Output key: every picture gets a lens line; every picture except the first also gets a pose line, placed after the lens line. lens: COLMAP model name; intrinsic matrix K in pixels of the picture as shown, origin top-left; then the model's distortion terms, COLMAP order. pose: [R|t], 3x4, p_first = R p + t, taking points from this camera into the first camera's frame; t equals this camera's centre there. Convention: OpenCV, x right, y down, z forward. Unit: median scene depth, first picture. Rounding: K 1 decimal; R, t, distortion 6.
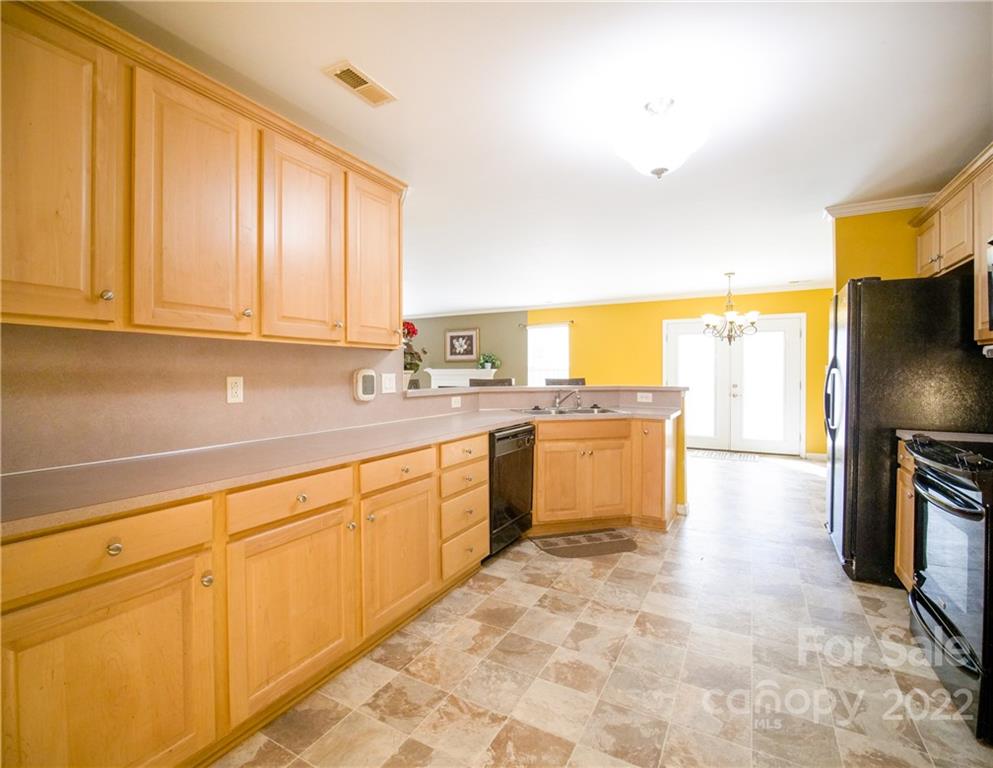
lens RADIAL K [[462.5, 0, 474.4], [0, 462.5, 381.6], [0, 0, 1]] dist [-0.016642, -0.001968]
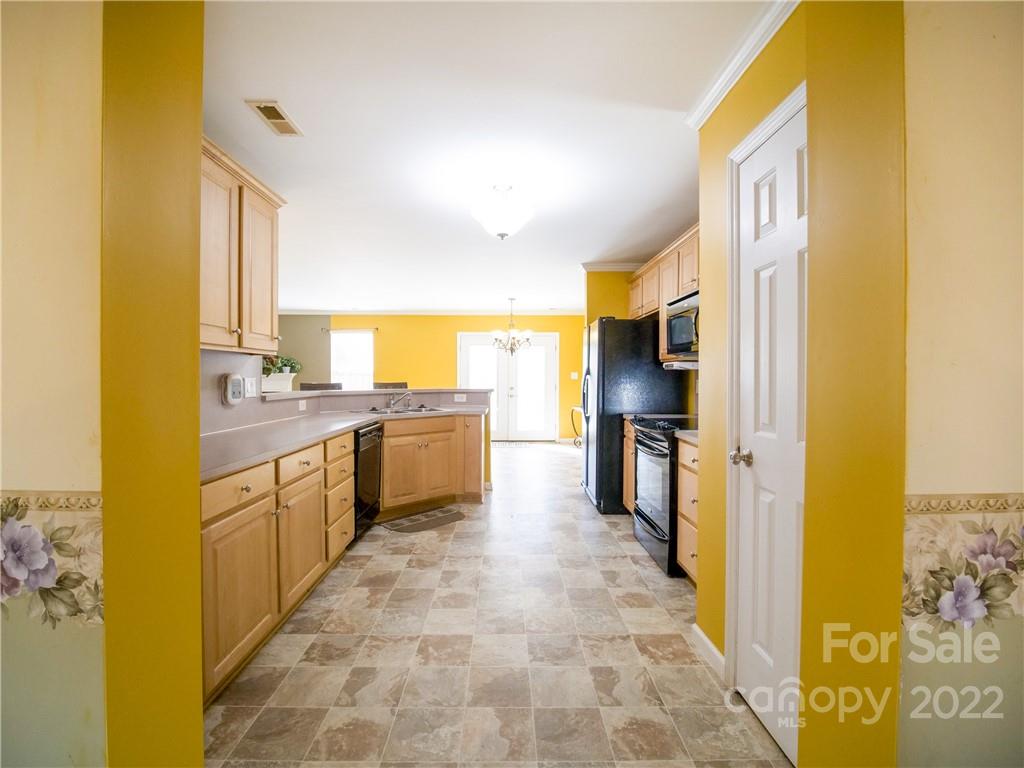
lens RADIAL K [[466.2, 0, 498.7], [0, 466.2, 390.5], [0, 0, 1]] dist [-0.014074, -0.002293]
pose [[0.863684, -0.010820, 0.503917, -0.231720], [0.006038, 0.999920, 0.011122, 0.002439], [-0.503997, -0.006564, 0.863681, -0.160652]]
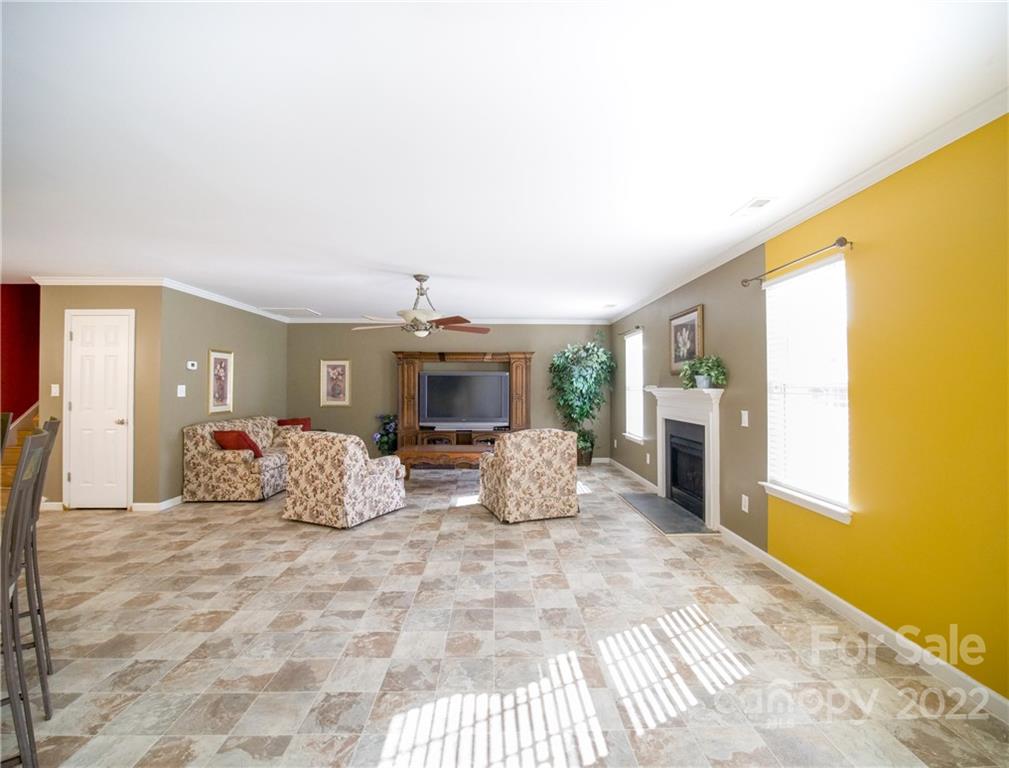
lens RADIAL K [[467.3, 0, 500.1], [0, 467.3, 383.3], [0, 0, 1]] dist [0.000239, -0.000196]
pose [[0.523113, -0.005865, -0.852243, 0.978205], [-0.014175, 0.999778, -0.015582, -0.065053], [0.852146, 0.020232, 0.522913, 1.712345]]
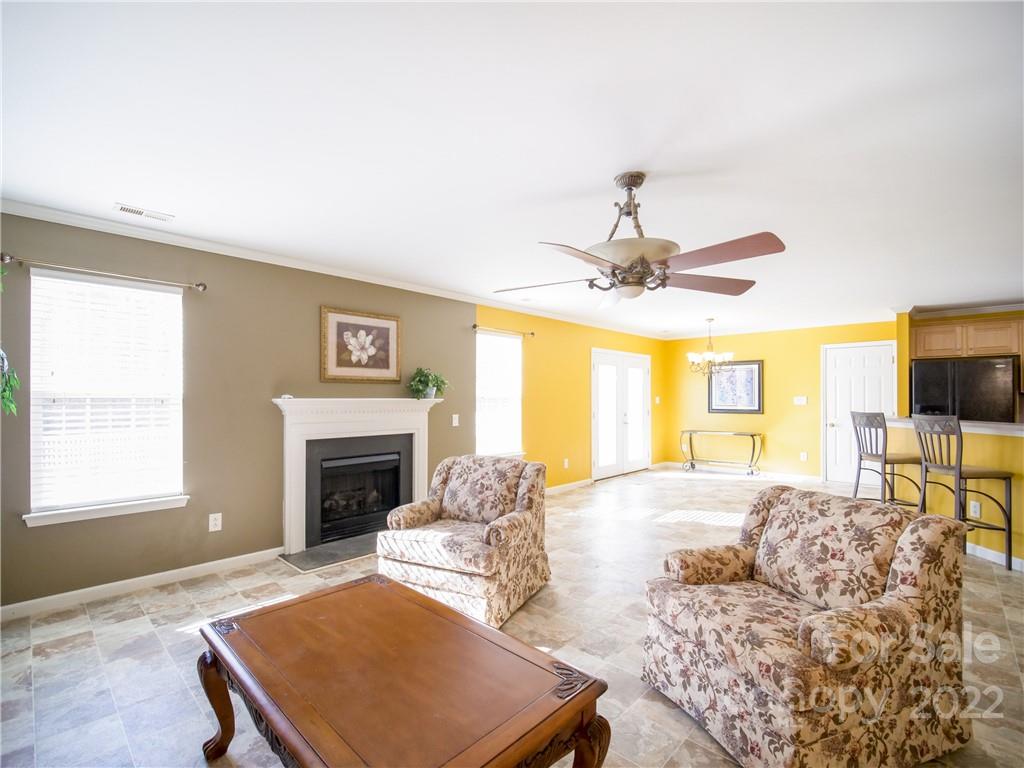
lens RADIAL K [[466.2, 0, 504.5], [0, 466.2, 390.2], [0, 0, 1]] dist [-0.014074, -0.002293]
pose [[0.255294, 0.014923, 0.966748, -1.392772], [0.013510, 0.999728, -0.019000, -0.074524], [-0.966769, 0.017912, 0.255023, 2.327990]]
